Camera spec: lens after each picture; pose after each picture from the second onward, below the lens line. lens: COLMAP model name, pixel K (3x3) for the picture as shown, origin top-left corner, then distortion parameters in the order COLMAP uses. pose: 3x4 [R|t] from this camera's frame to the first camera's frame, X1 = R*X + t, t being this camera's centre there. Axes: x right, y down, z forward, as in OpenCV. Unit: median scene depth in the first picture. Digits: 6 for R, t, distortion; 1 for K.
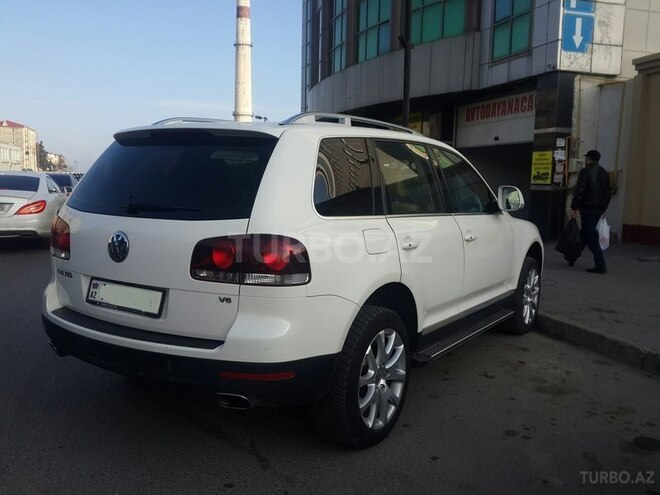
lens RADIAL K [[591.7, 0, 332.3], [0, 591.7, 245.2], [0, 0, 1]] dist [0.061116, -0.095417]
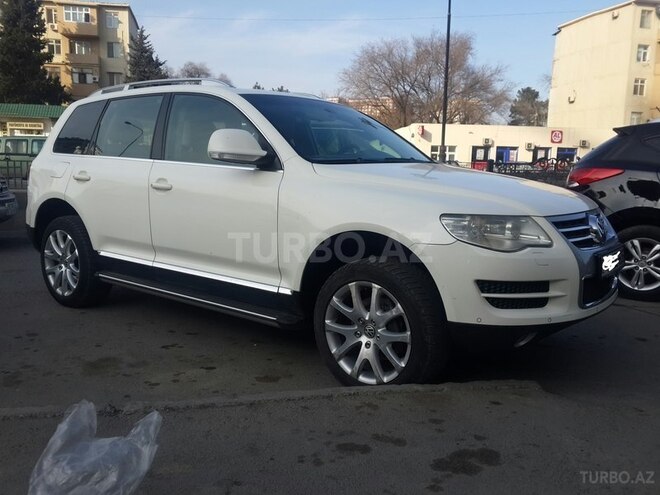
lens RADIAL K [[591.7, 0, 329.2], [0, 591.7, 250.0], [0, 0, 1]] dist [0.061116, -0.095417]
pose [[-0.083229, 0.122509, -0.988971, 0.349707], [-0.122742, 0.983598, 0.132173, -0.021218], [0.988943, 0.132388, -0.066827, 0.406344]]
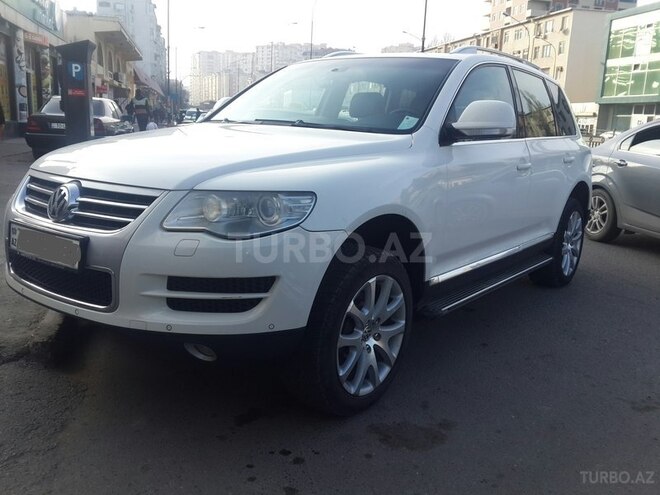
lens RADIAL K [[591.7, 0, 330.9], [0, 591.7, 245.2], [0, 0, 1]] dist [0.061116, -0.095417]
pose [[-0.994768, -0.085052, 0.056599, 0.332401], [-0.064441, 0.952266, 0.298389, -0.023138], [-0.079276, 0.293180, -0.952765, 0.419628]]
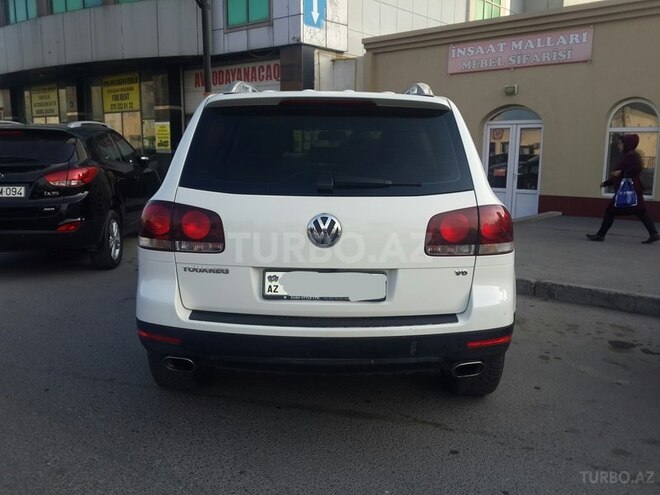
lens RADIAL K [[591.7, 0, 328.1], [0, 591.7, 248.3], [0, 0, 1]] dist [0.061116, -0.095417]
pose [[0.851601, -0.099776, 0.514607, -0.167656], [0.068088, 0.994456, 0.080136, -0.008580], [-0.519750, -0.033205, 0.853673, 0.048712]]
